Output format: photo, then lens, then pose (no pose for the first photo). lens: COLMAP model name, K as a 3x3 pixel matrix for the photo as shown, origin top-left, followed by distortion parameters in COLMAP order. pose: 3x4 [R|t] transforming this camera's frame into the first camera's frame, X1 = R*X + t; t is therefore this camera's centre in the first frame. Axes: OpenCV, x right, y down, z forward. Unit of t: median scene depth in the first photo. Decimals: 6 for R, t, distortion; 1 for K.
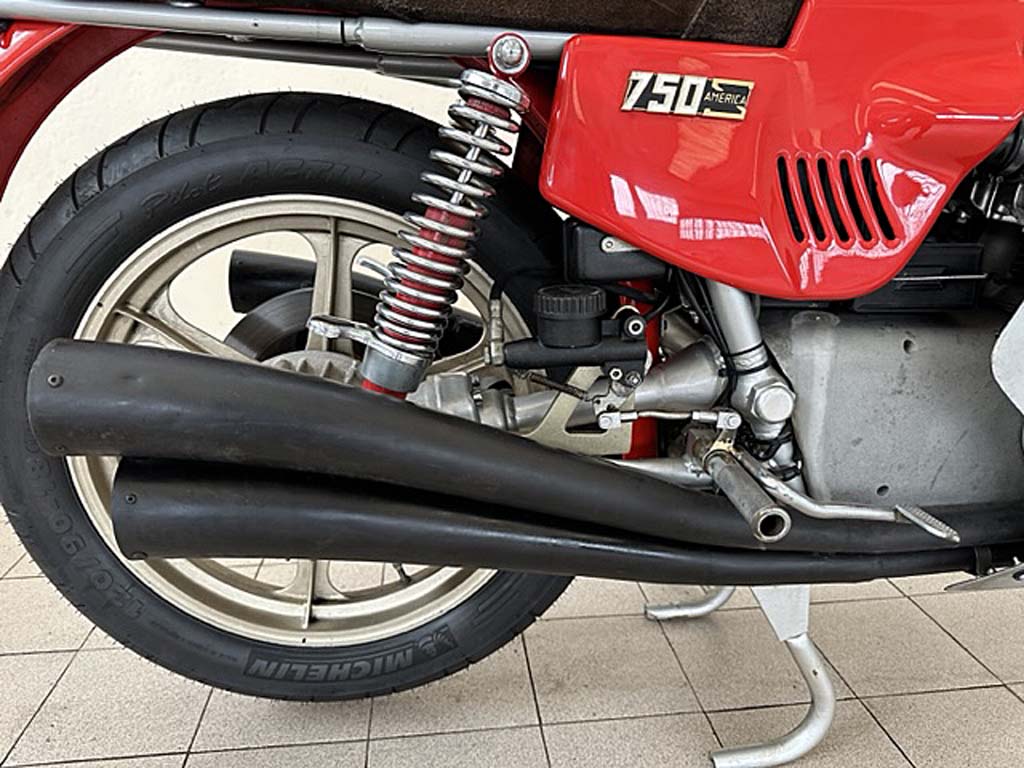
lens RADIAL K [[706.7, 0, 526.0], [0, 706.7, 385.5], [0, 0, 1]] dist [0.004919, -0.000961]
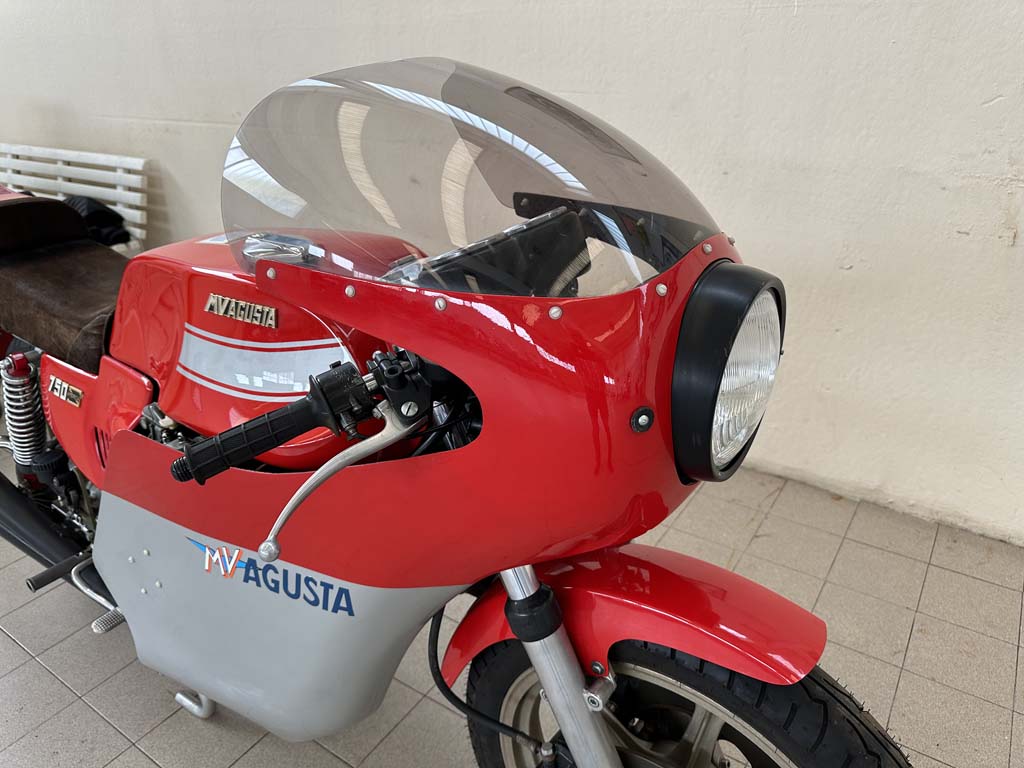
lens RADIAL K [[715.4, 0, 512.0], [0, 715.4, 384.0], [0, 0, 1]] dist [0.076117, -0.067091]
pose [[0.747956, 0.259640, -0.610859, 2.357281], [-0.168496, 0.964443, 0.203615, -1.009393], [0.642005, -0.049368, 0.765109, 0.165865]]
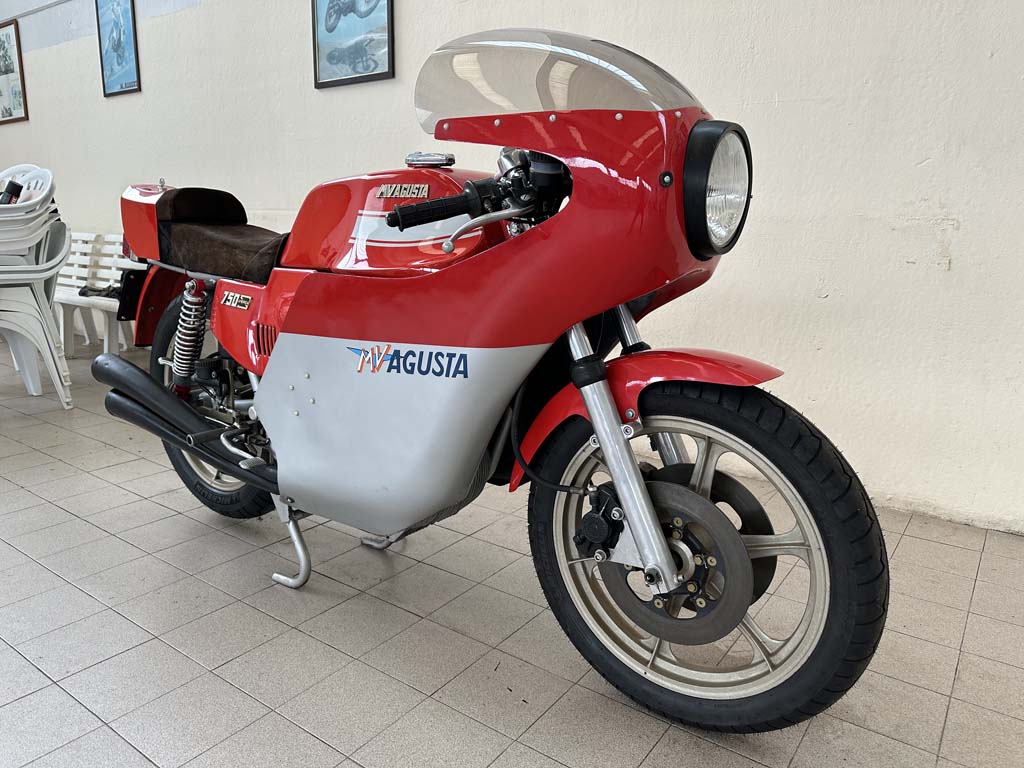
lens RADIAL K [[723.5, 0, 523.6], [0, 723.5, 397.3], [0, 0, 1]] dist [0.091149, -0.075859]
pose [[0.738009, 0.163044, -0.654797, 2.870131], [-0.212691, 0.977113, 0.003580, -0.256180], [0.640394, 0.136627, 0.755796, -0.429516]]
